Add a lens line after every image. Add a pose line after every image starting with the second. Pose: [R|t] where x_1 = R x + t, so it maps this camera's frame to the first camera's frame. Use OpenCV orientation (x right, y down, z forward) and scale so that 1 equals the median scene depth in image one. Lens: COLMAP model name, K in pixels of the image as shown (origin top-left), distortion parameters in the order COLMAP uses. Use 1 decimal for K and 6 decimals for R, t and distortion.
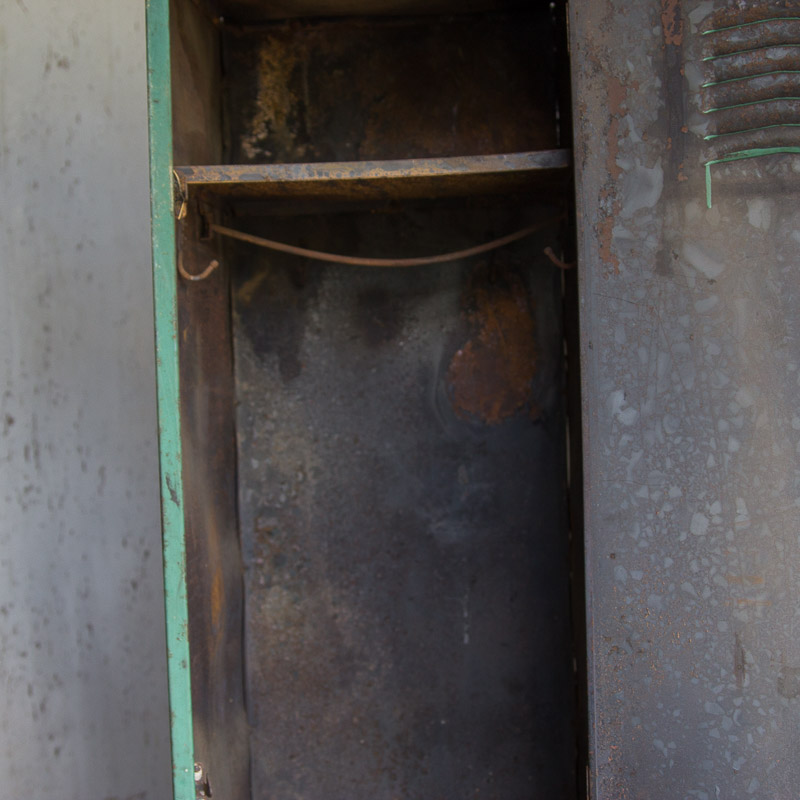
lens RADIAL K [[1673.9, 0, 350.5], [0, 1673.9, 345.7], [0, 0, 1]] dist [-0.065314, 0.000000]
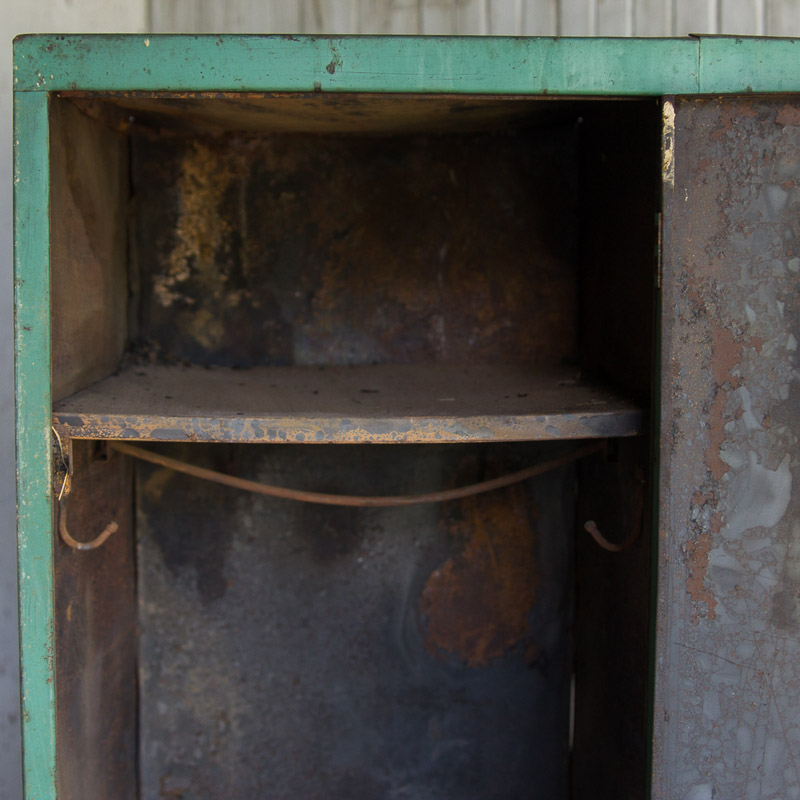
lens RADIAL K [[1673.9, 0, 379.1], [0, 1673.9, 415.9], [0, 0, 1]] dist [-0.065314, 0.000000]
pose [[0.996692, 0.028335, 0.076167, -0.022267], [-0.034352, 0.996292, 0.078875, -0.135694], [-0.073649, -0.081231, 0.993970, 0.271122]]
